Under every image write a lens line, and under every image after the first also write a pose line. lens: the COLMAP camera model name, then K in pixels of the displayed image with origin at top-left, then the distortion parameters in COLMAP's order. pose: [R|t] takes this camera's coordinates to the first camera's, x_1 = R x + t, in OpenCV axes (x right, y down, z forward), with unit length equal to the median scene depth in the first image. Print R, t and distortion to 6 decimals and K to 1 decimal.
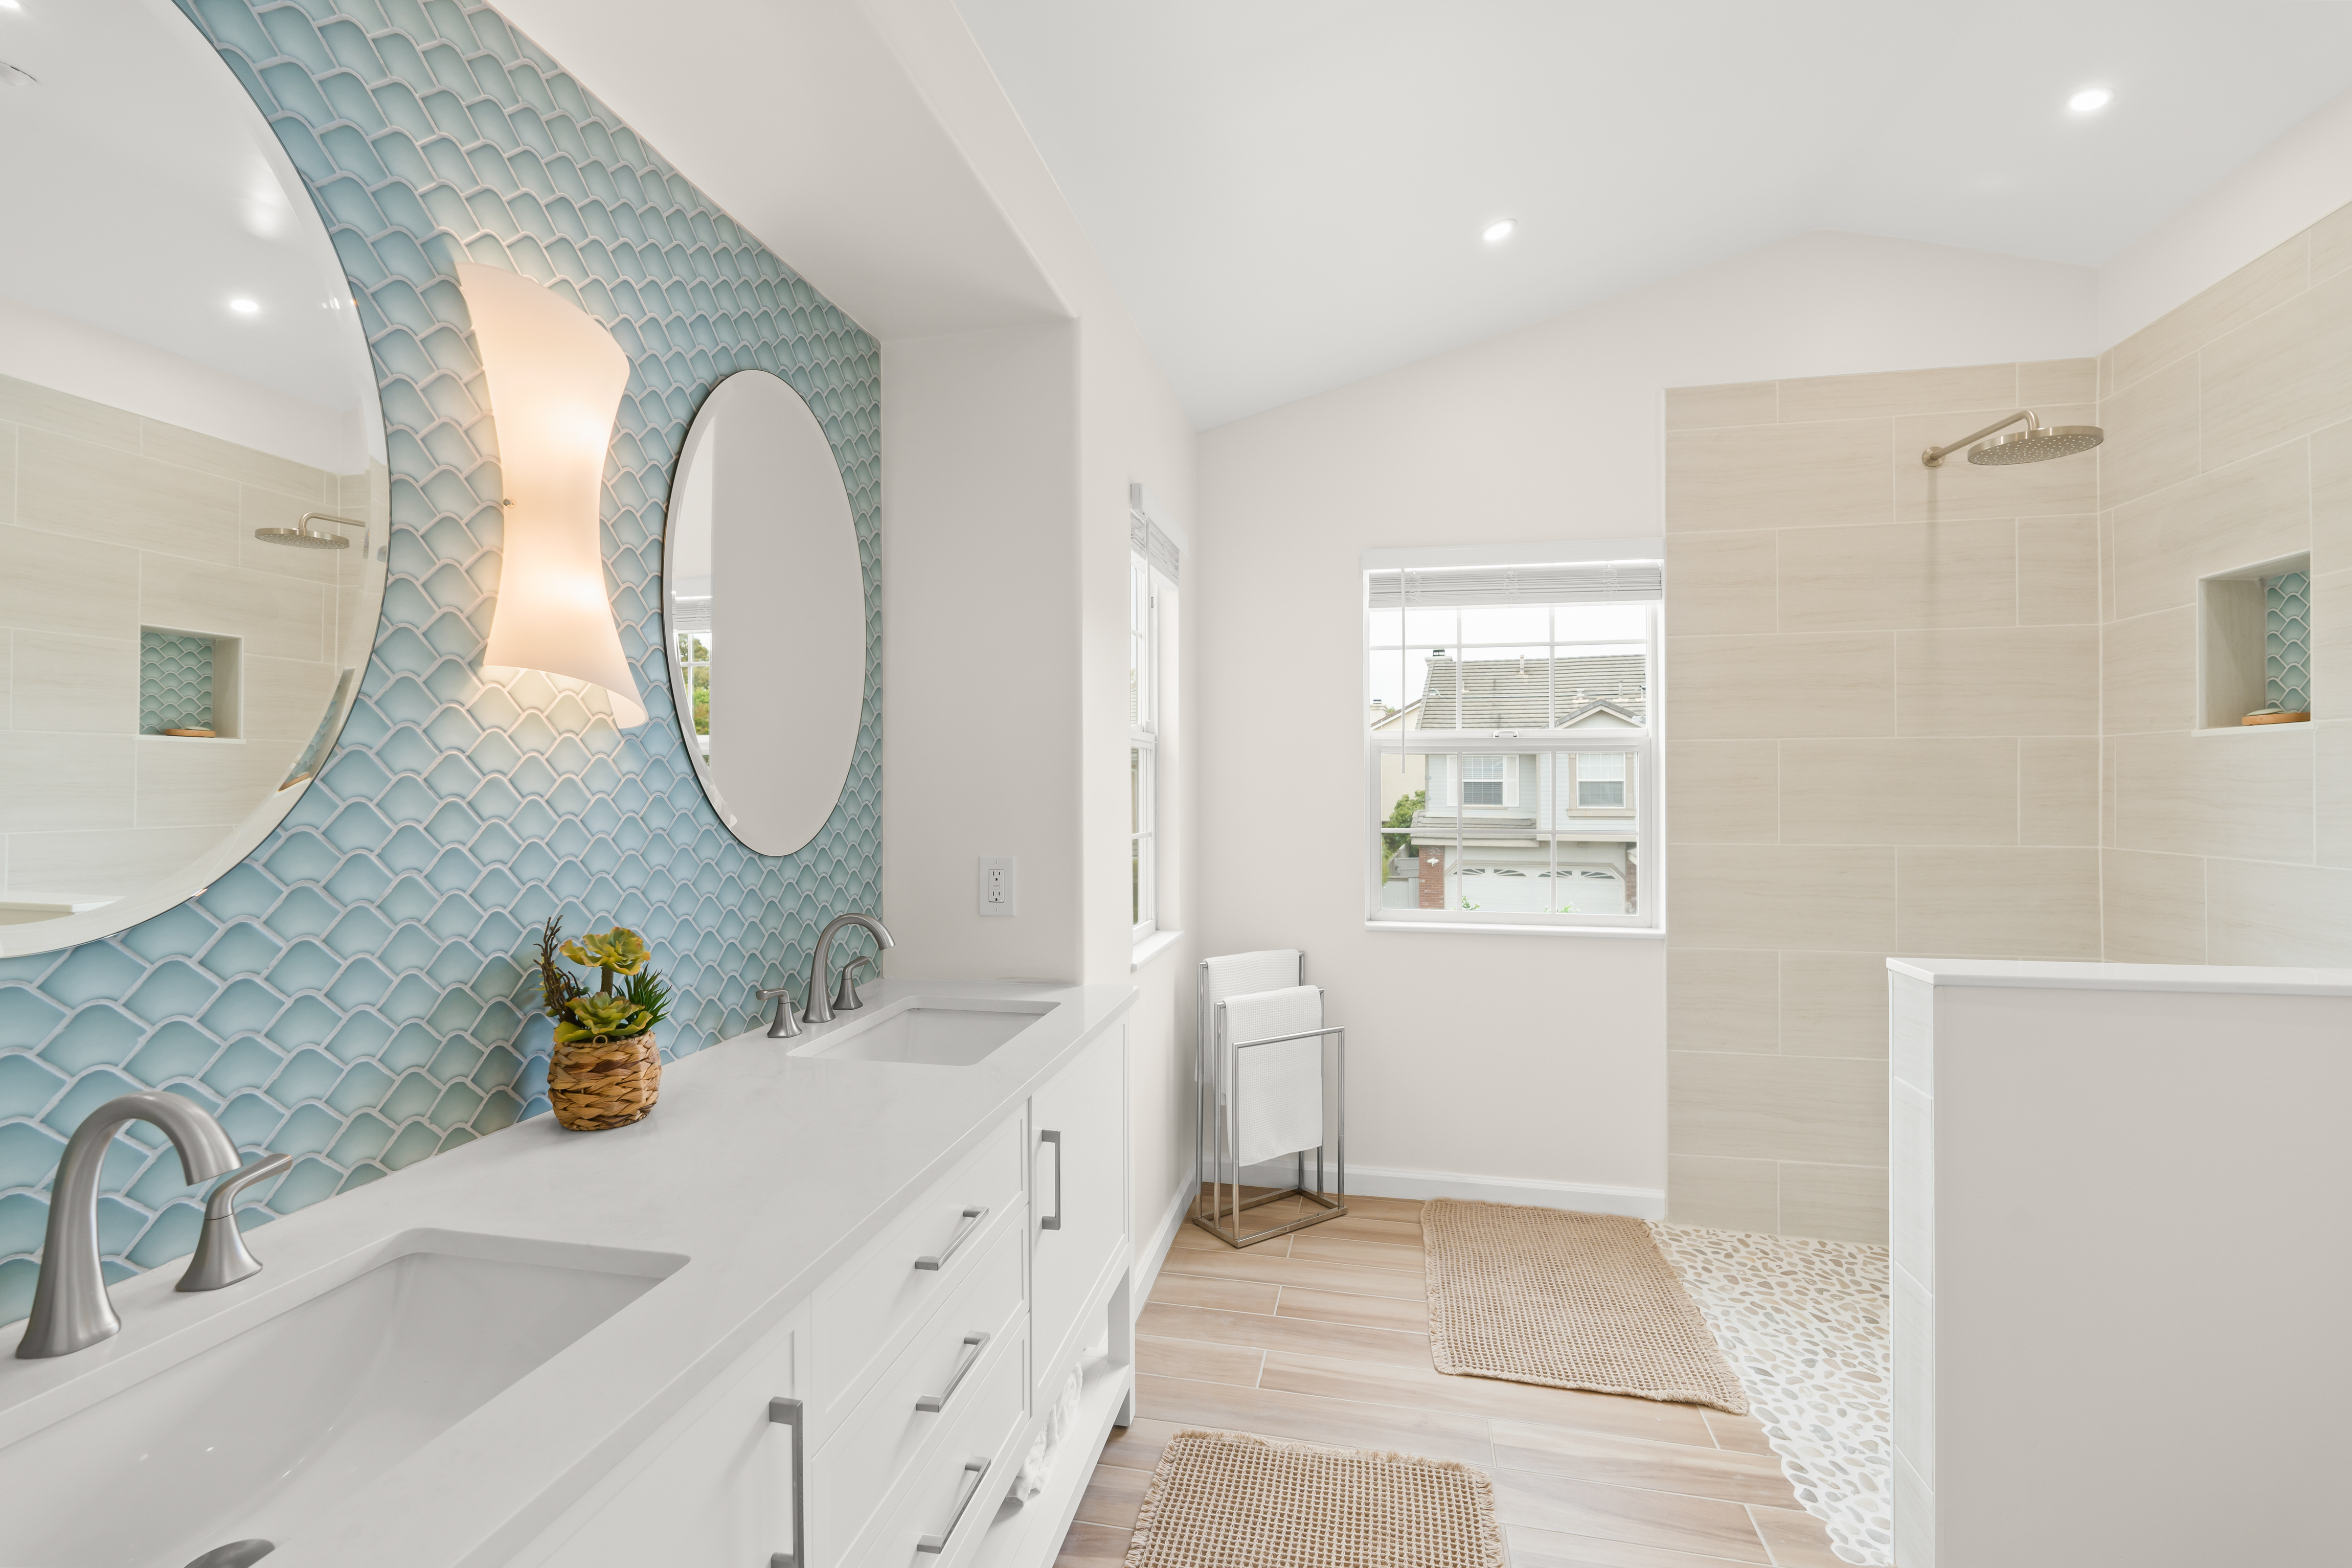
lens RADIAL K [[1025.8, 0, 1176.0], [0, 1025.8, 784.0], [0, 0, 1]] dist [-0.002802, 0.000063]
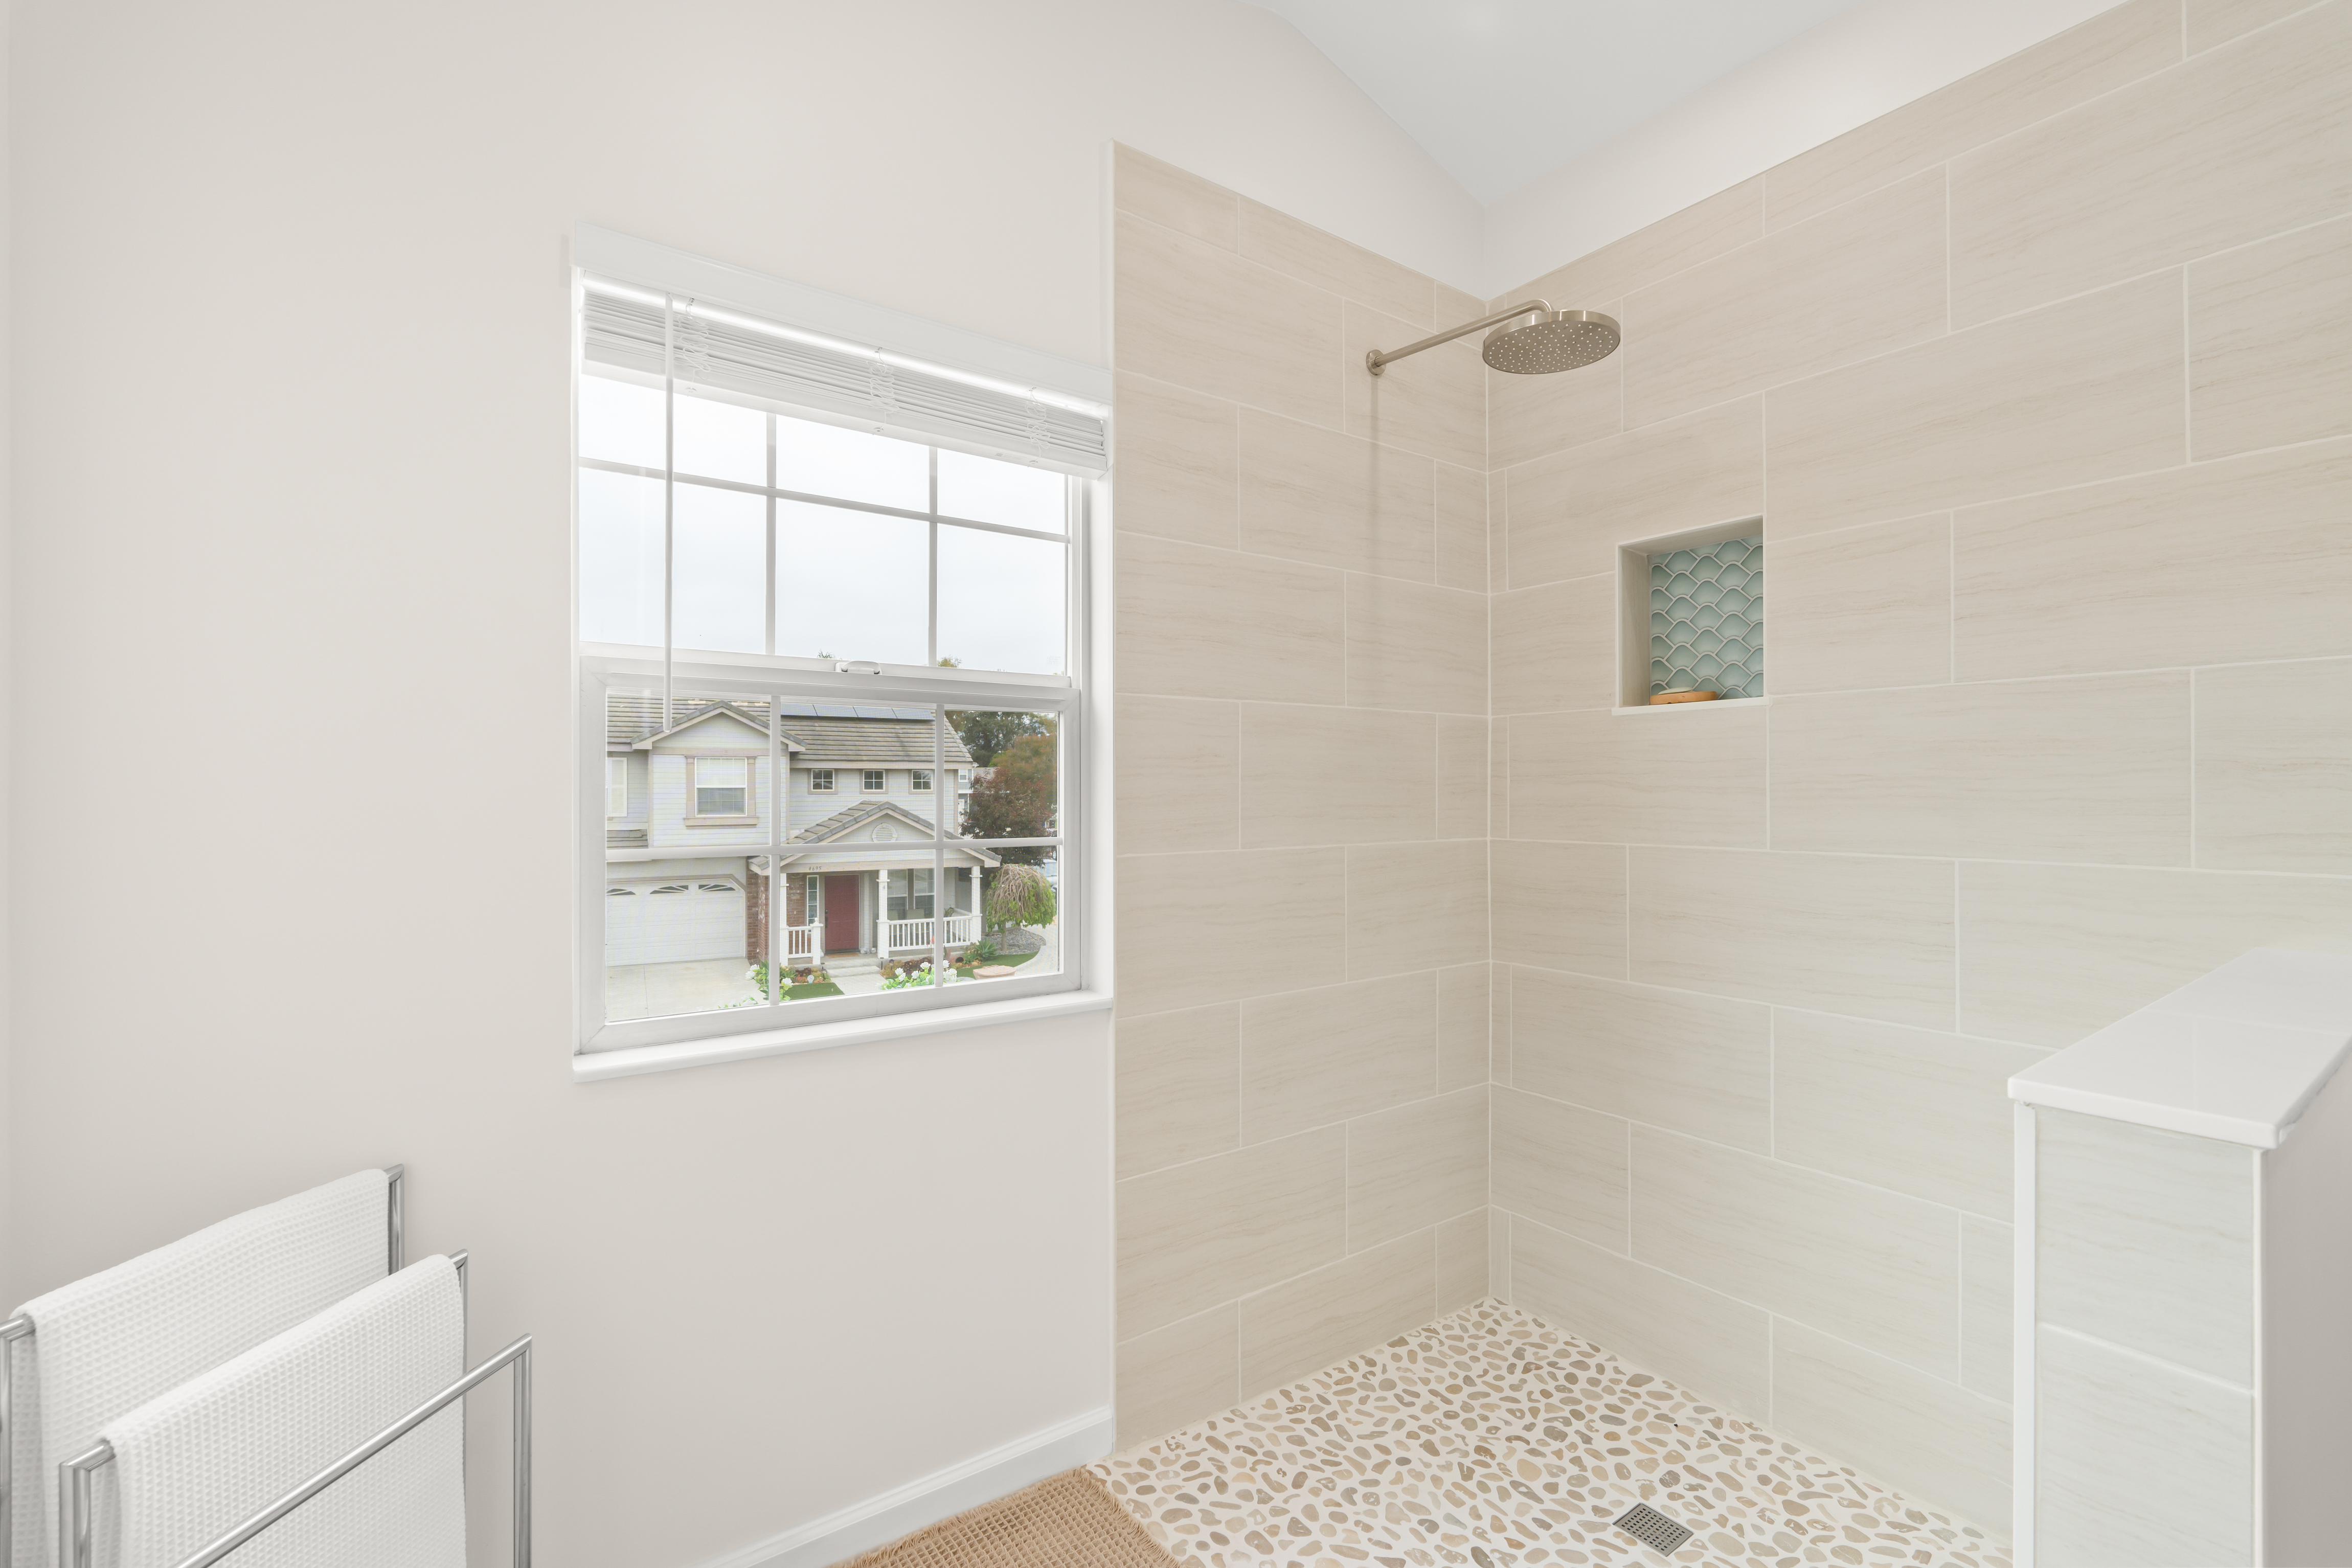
lens RADIAL K [[1025.8, 0, 1176.0], [0, 1025.8, 784.0], [0, 0, 1]] dist [-0.002802, 0.000063]
pose [[0.676753, 0.005046, 0.736193, 0.037952], [0.001282, 0.999967, -0.008033, 0.019556], [-0.736209, 0.006381, 0.676724, 0.564496]]
